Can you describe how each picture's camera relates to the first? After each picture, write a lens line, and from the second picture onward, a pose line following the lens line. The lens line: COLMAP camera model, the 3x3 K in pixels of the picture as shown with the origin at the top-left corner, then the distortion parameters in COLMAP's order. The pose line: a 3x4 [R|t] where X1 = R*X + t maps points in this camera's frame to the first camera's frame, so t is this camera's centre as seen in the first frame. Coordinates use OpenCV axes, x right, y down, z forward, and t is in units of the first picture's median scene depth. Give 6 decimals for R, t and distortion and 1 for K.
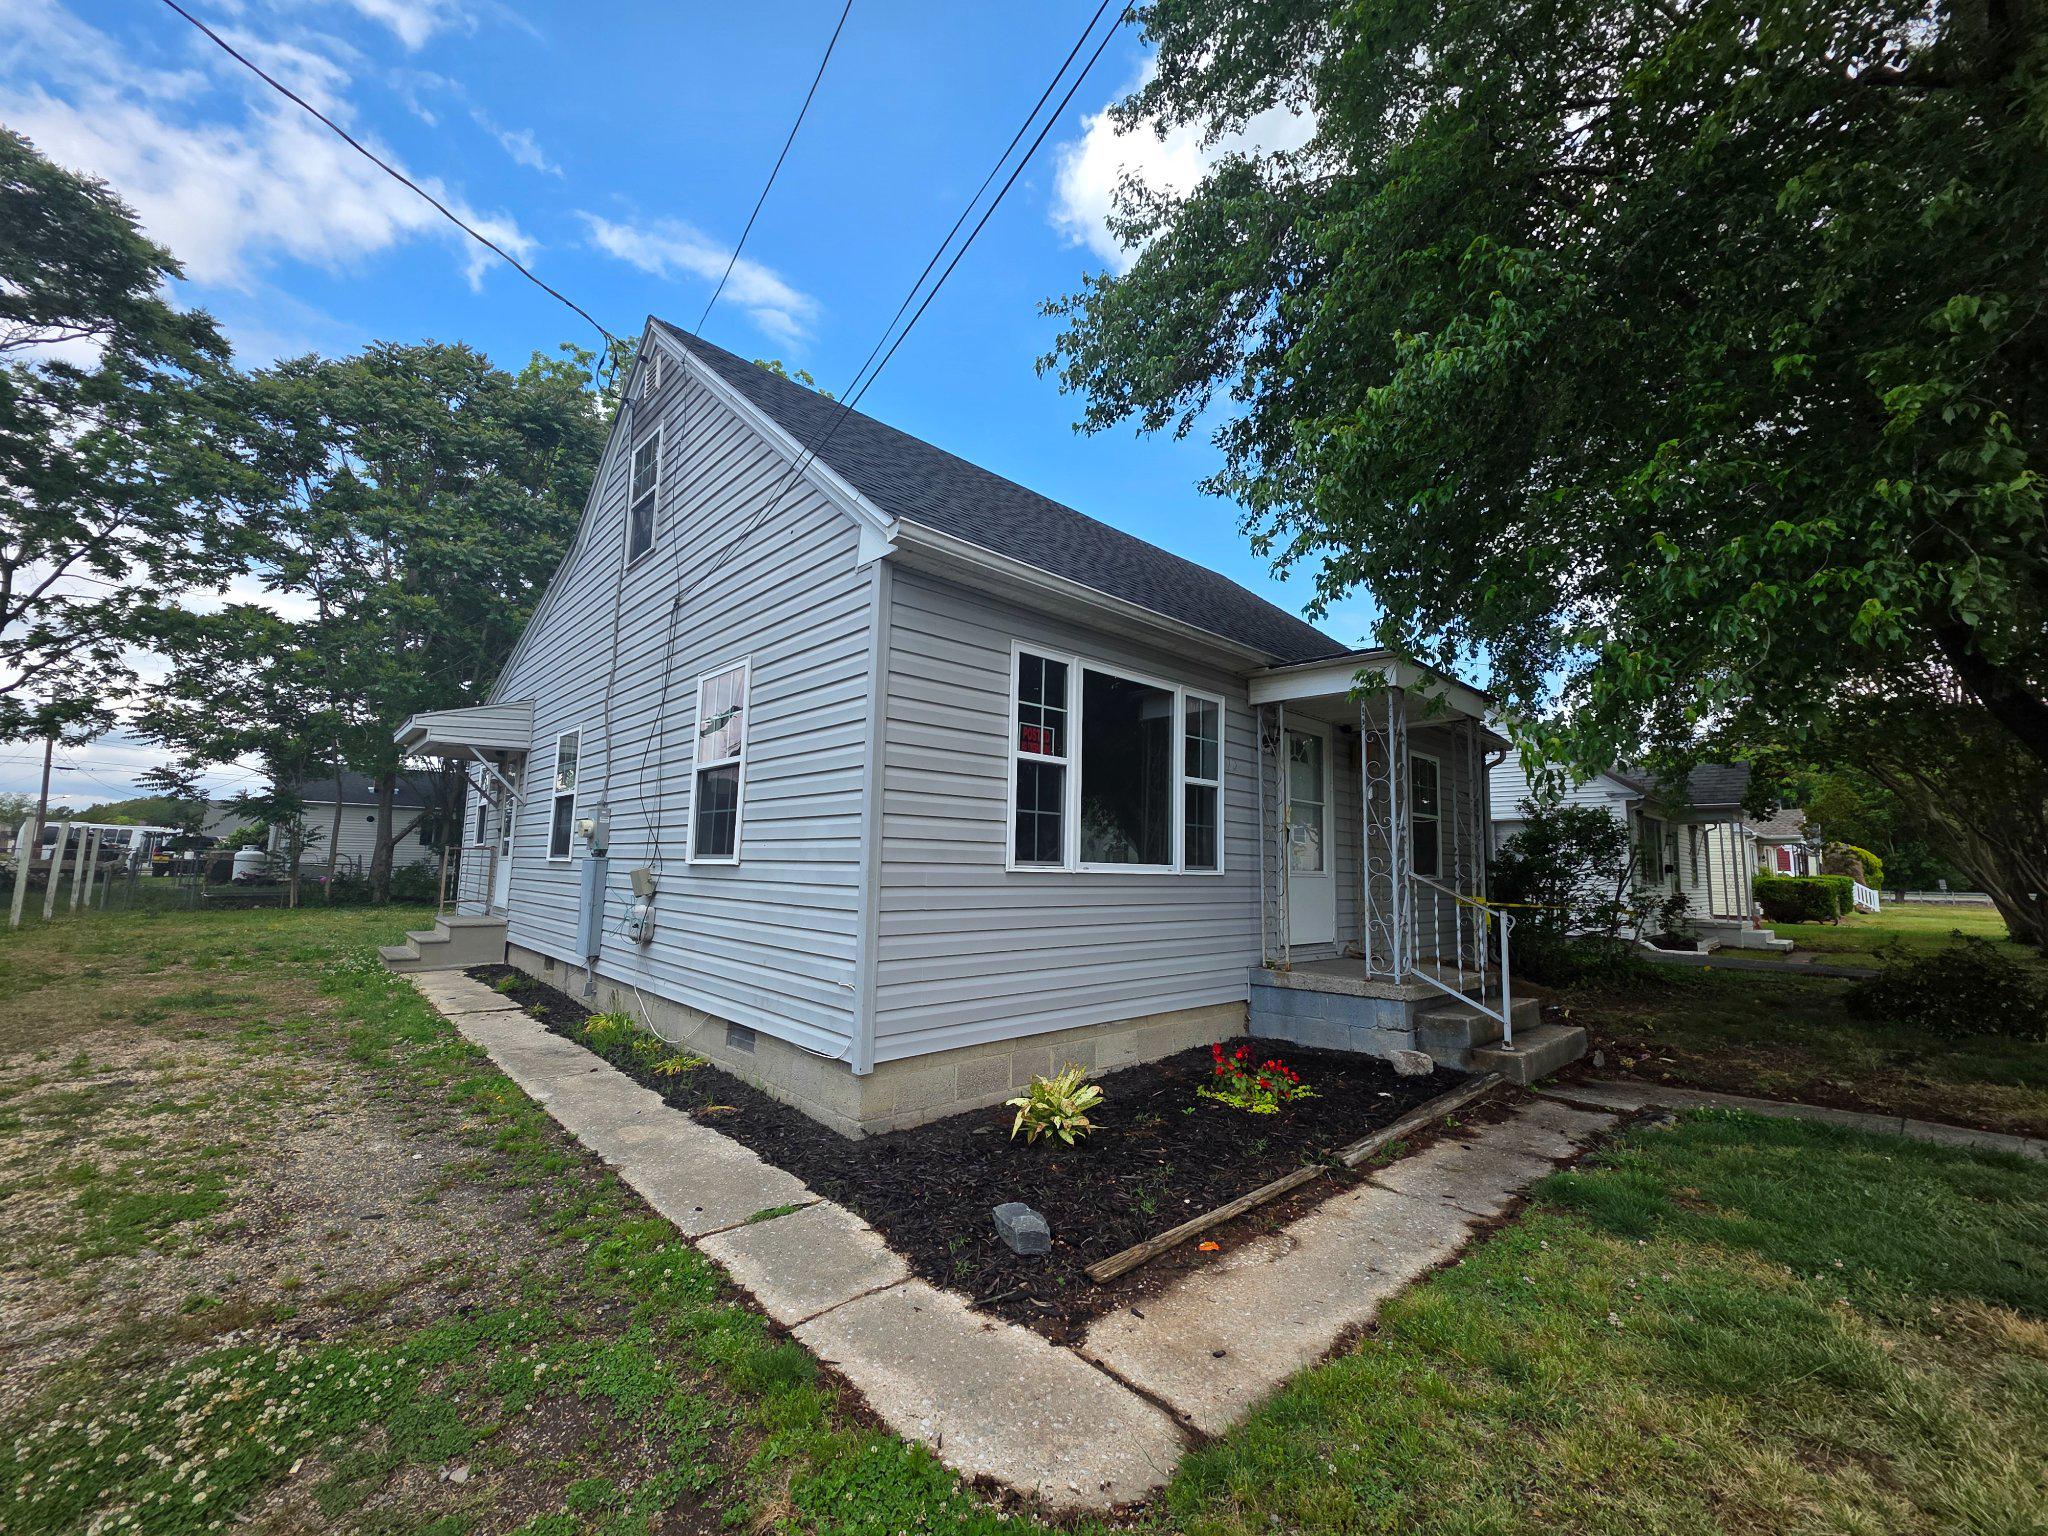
lens RADIAL K [[815.6, 0, 1019.2], [0, 815.6, 772.2], [0, 0, 1]] dist [-0.000031, -0.000316]
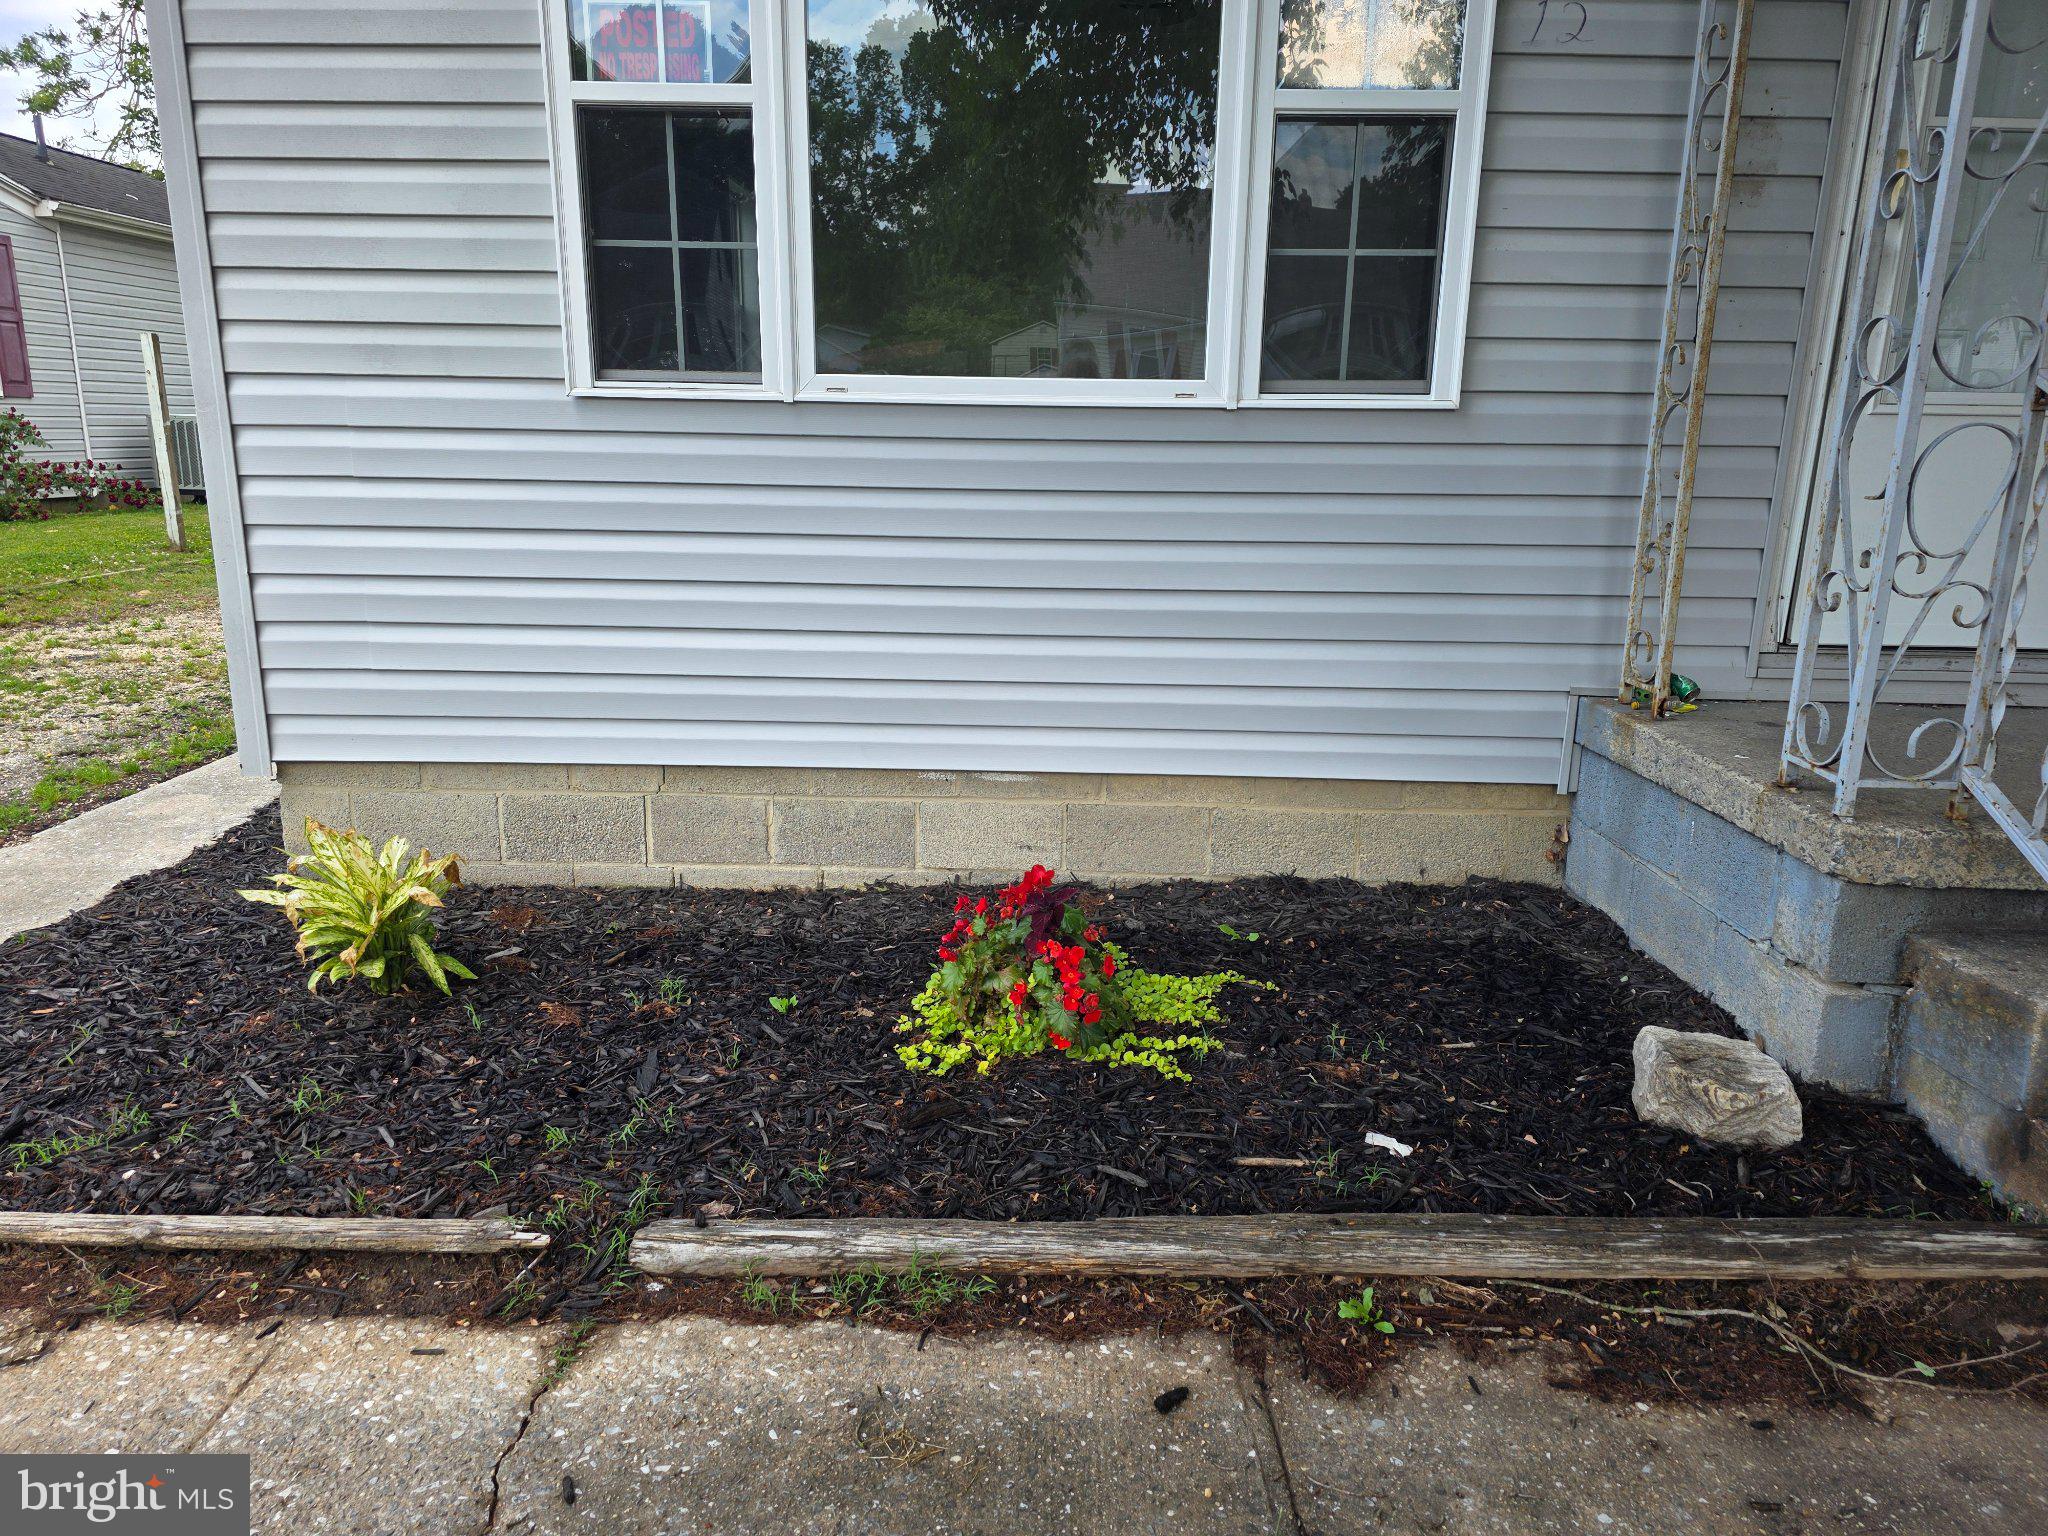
lens RADIAL K [[1384.1, 0, 1024.0], [0, 1384.1, 768.0], [0, 0, 1]] dist [0.028874, -0.001115]
pose [[0.717533, 0.160565, -0.677765, 0.563481], [0.082983, 0.946430, 0.312064, 0.080229], [0.691564, -0.280159, 0.665770, 0.508926]]
